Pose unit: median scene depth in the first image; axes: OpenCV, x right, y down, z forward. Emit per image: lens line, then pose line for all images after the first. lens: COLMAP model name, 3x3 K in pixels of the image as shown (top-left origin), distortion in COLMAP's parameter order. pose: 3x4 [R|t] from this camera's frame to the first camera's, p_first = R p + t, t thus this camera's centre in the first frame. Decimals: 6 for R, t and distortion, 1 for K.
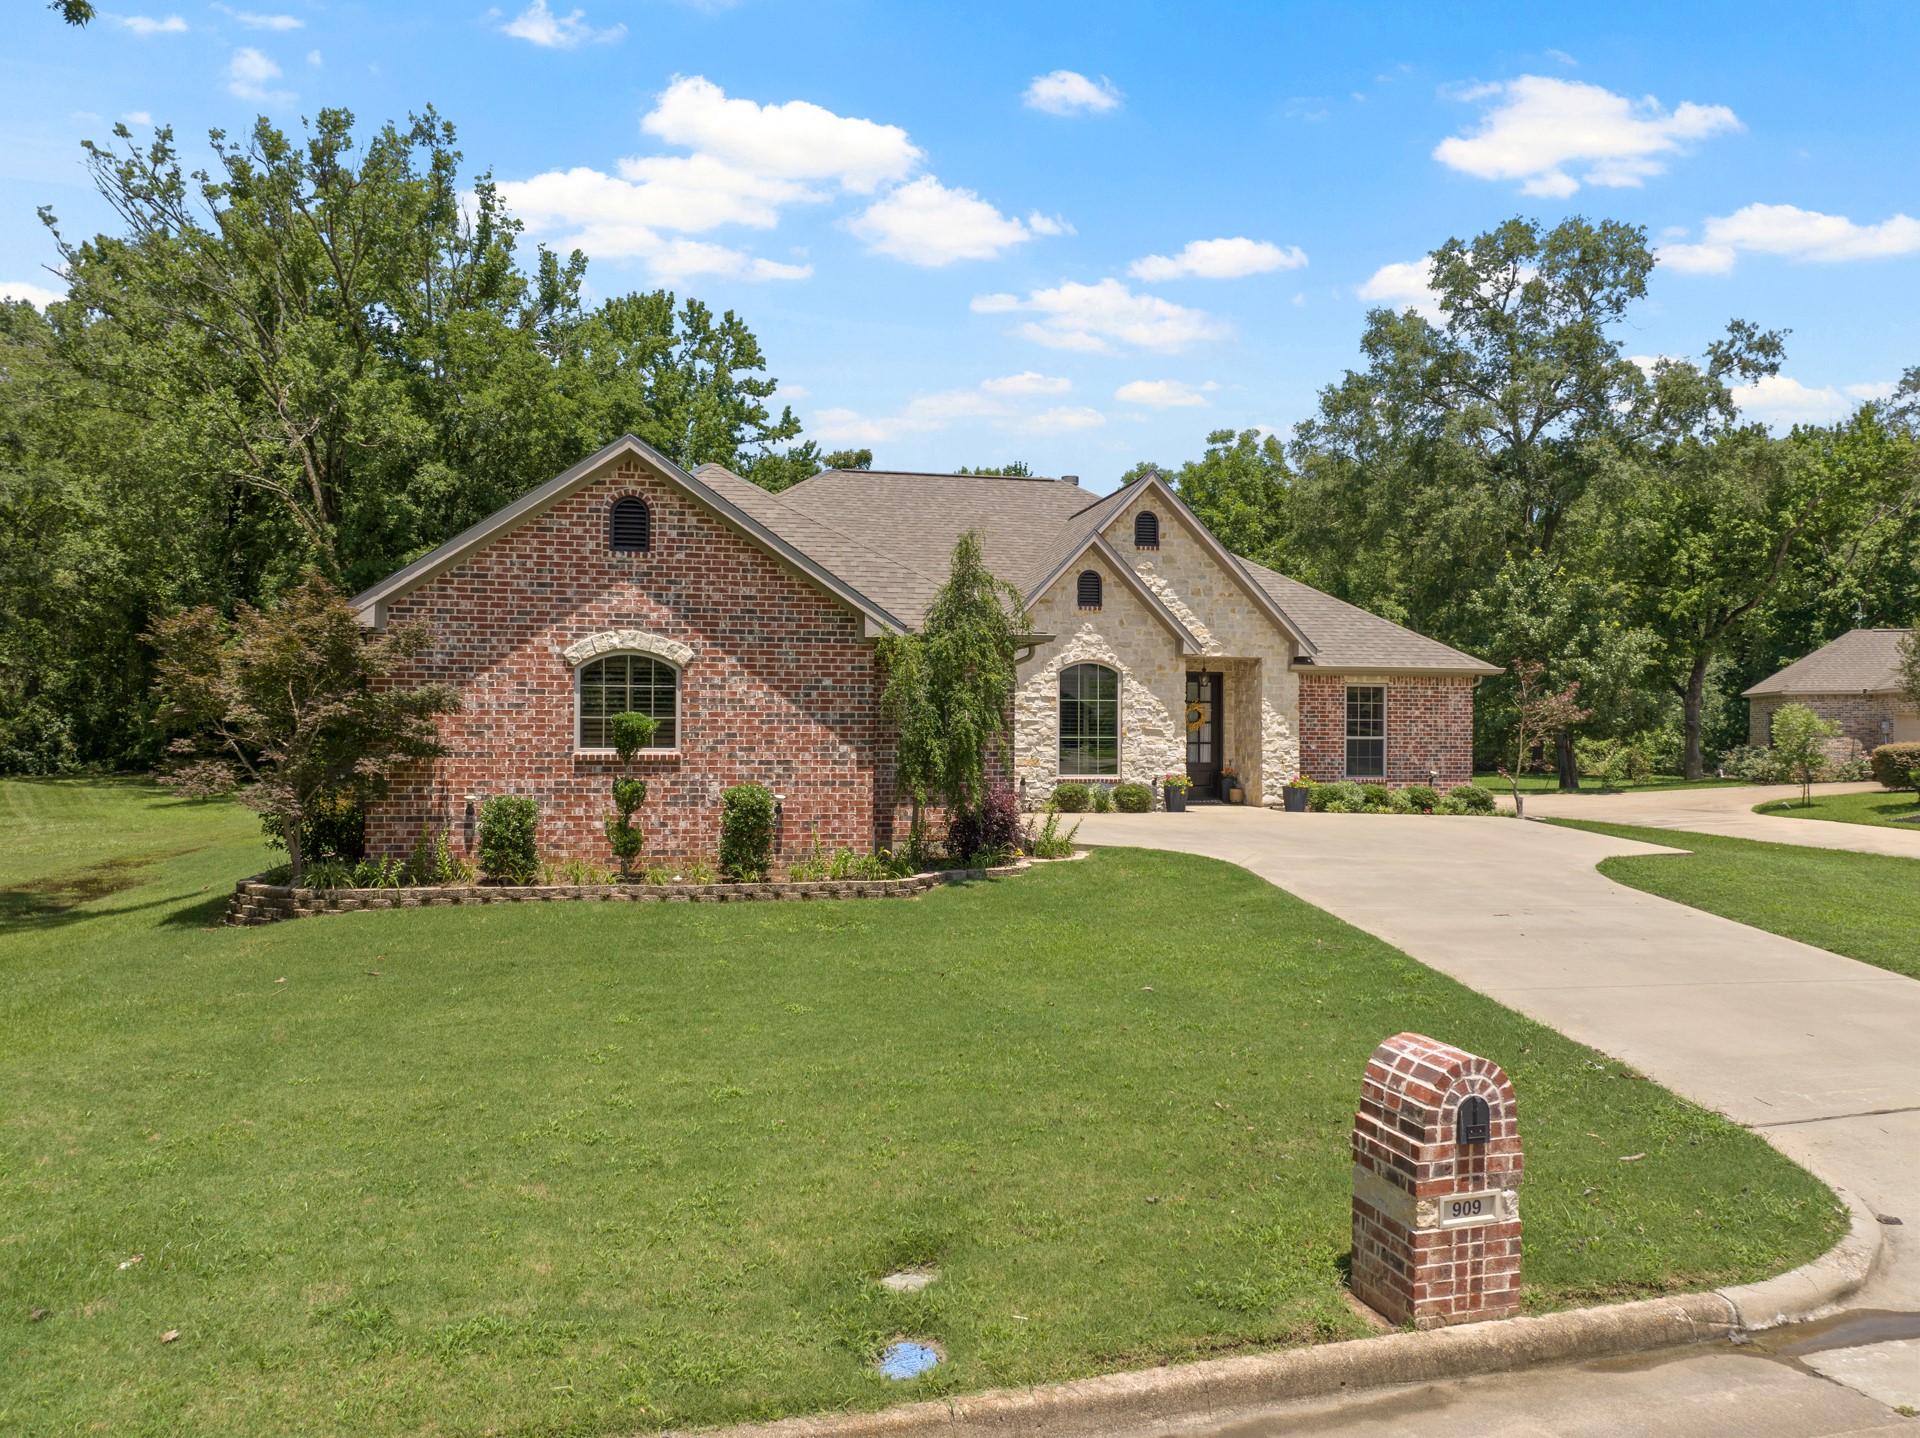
lens RADIAL K [[1355.0, 0, 976.7], [0, 1355.0, 717.7], [0, 0, 1]] dist [-0.039731, 0.004679]
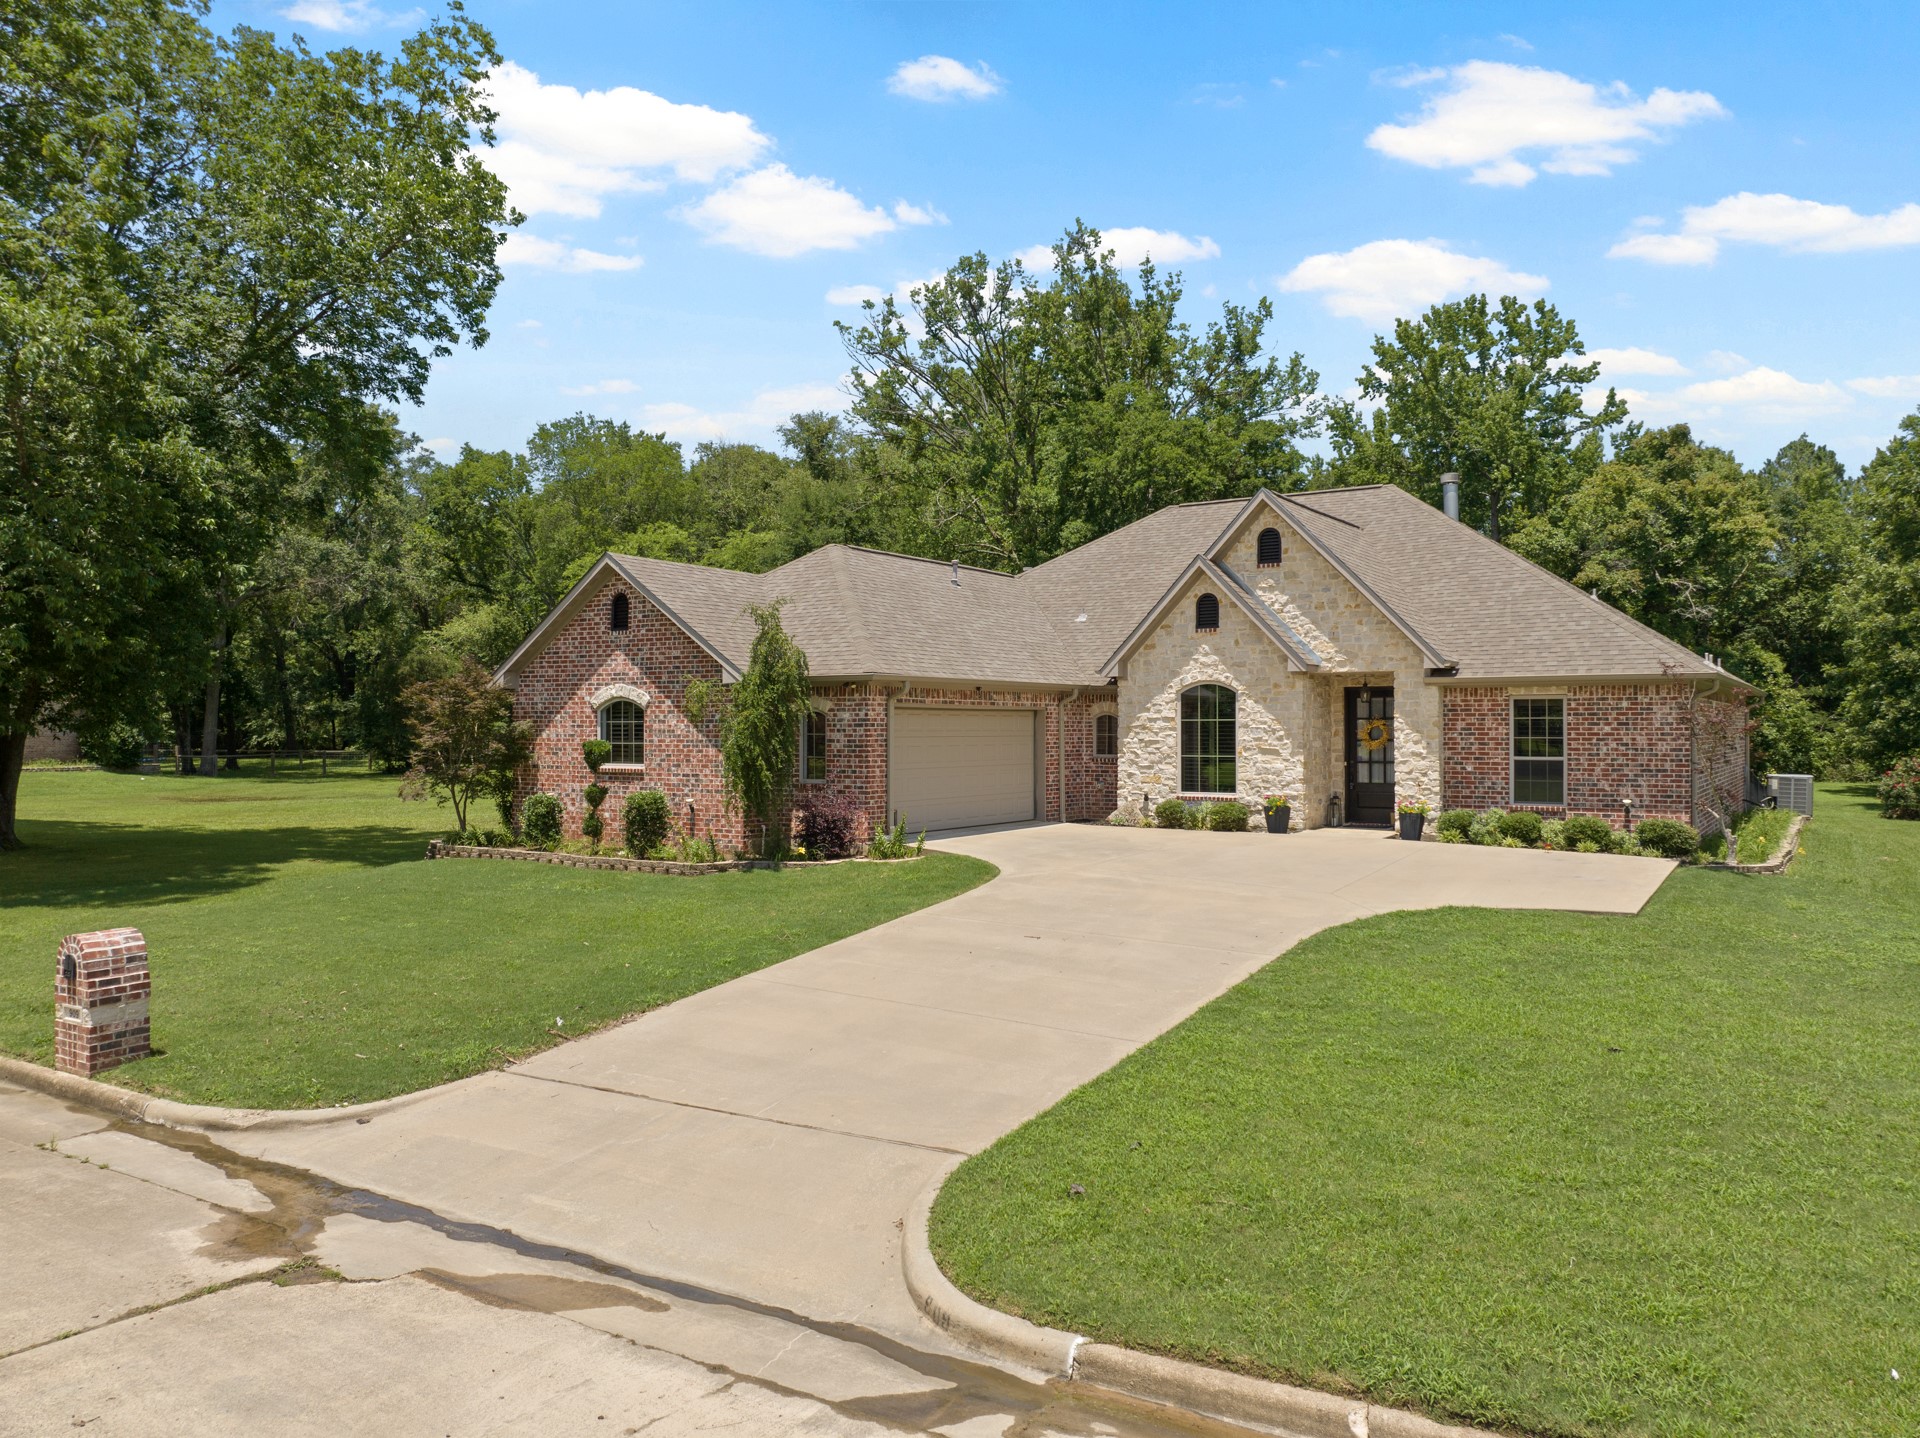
lens RADIAL K [[1355.0, 0, 962.4], [0, 1355.0, 712.3], [0, 0, 1]] dist [-0.039731, 0.004679]
pose [[0.699989, -0.014854, -0.713999, 0.678198], [0.009077, 0.999888, -0.011902, -0.008102], [0.714096, 0.001850, 0.700046, 0.148669]]
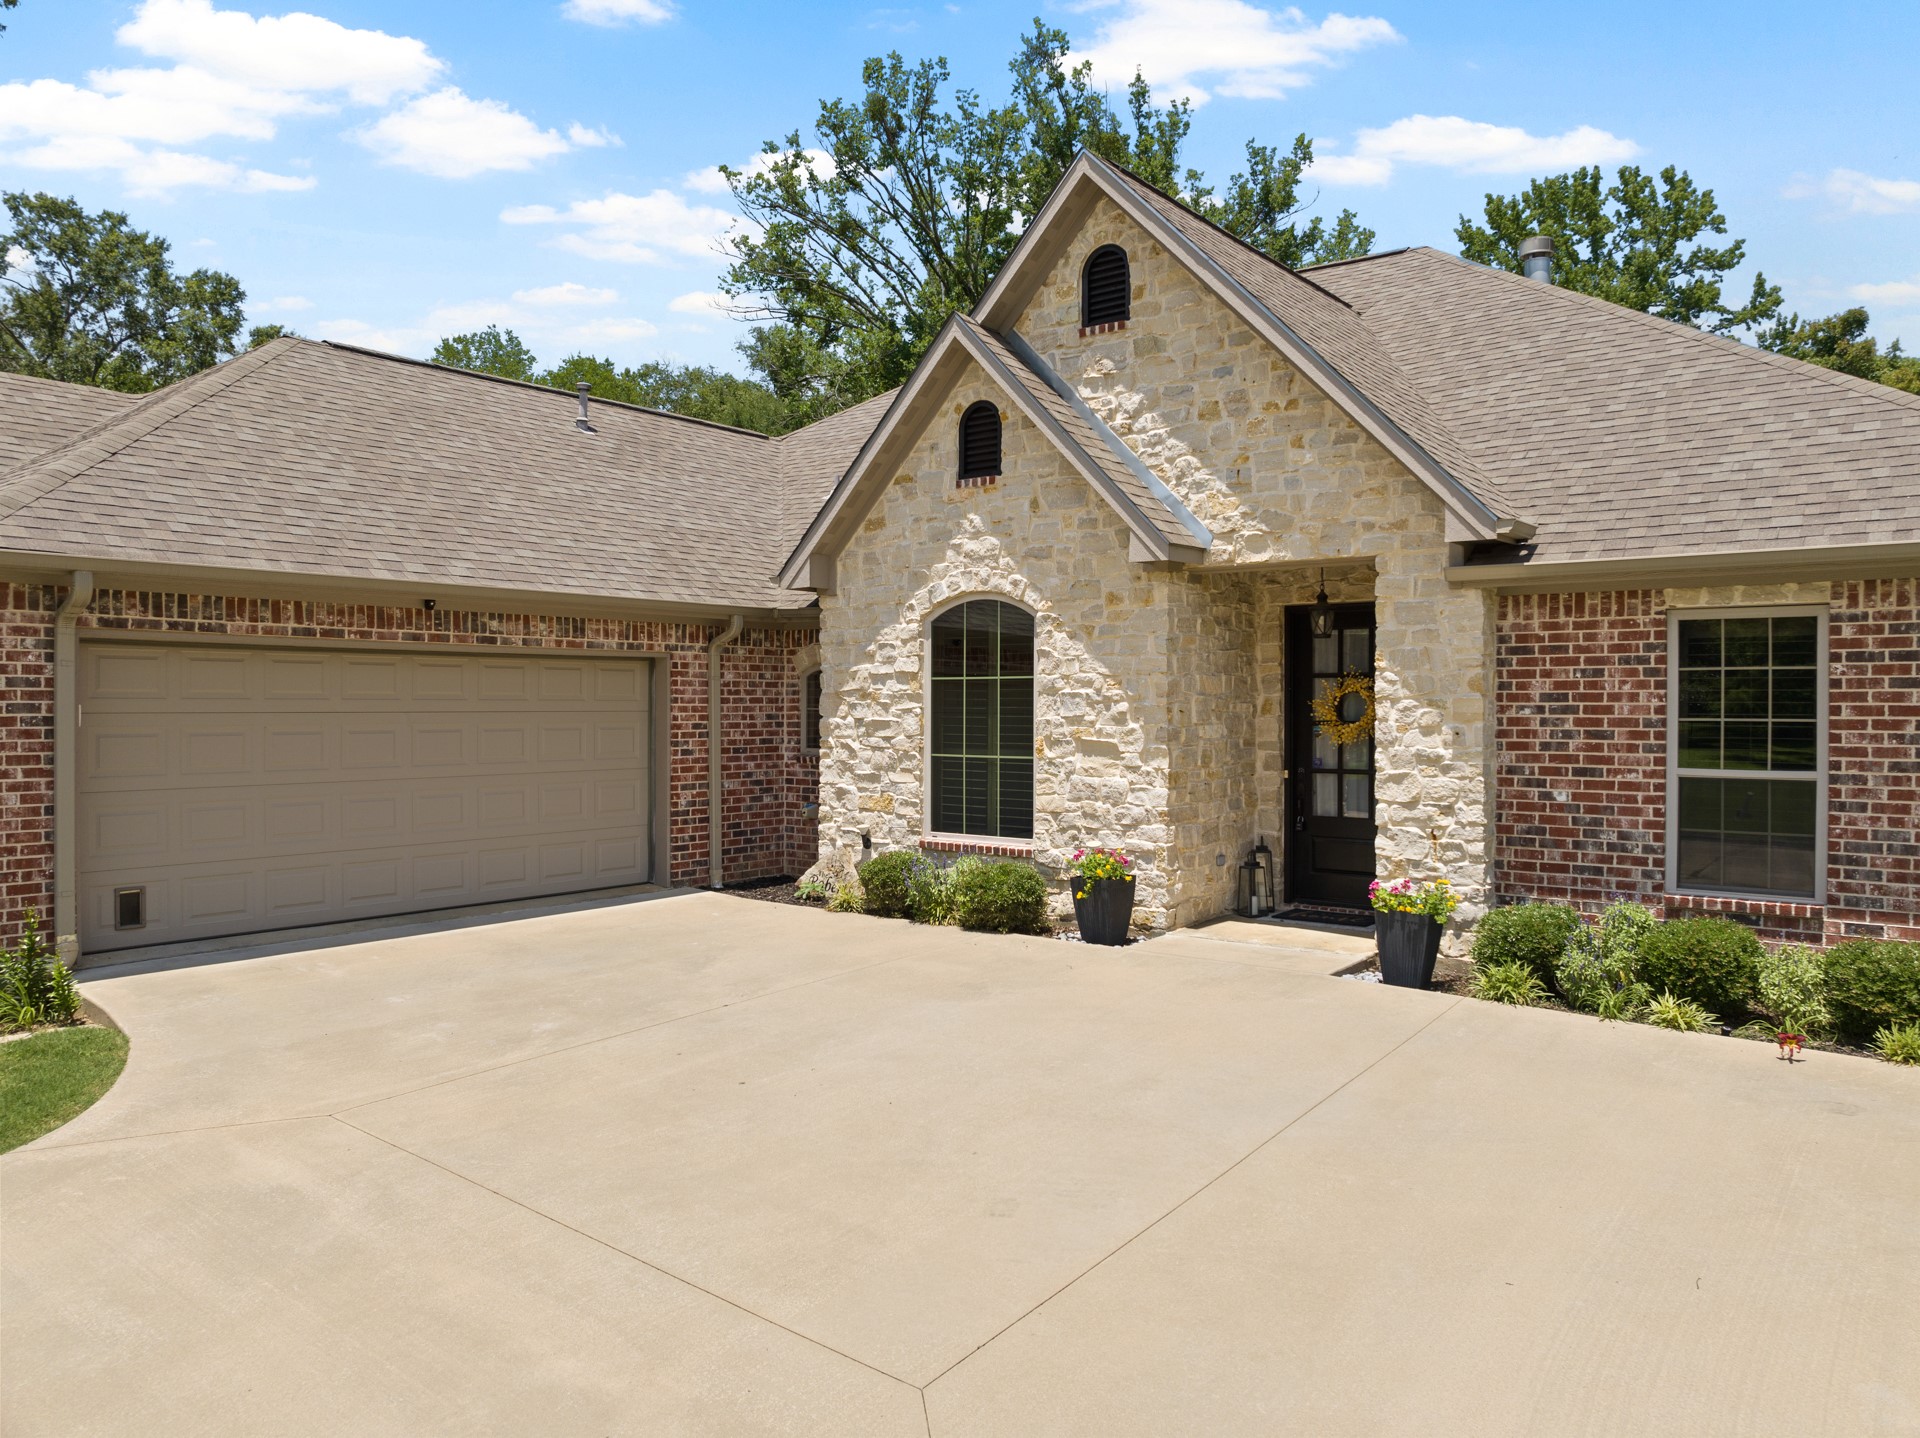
lens RADIAL K [[1355.0, 0, 970.5], [0, 1355.0, 712.8], [0, 0, 1]] dist [-0.039731, 0.004679]
pose [[0.652730, 0.000060, -0.757591, 0.433323], [0.007550, 0.999950, 0.006584, -0.003762], [0.757553, -0.010018, 0.652697, 0.683811]]
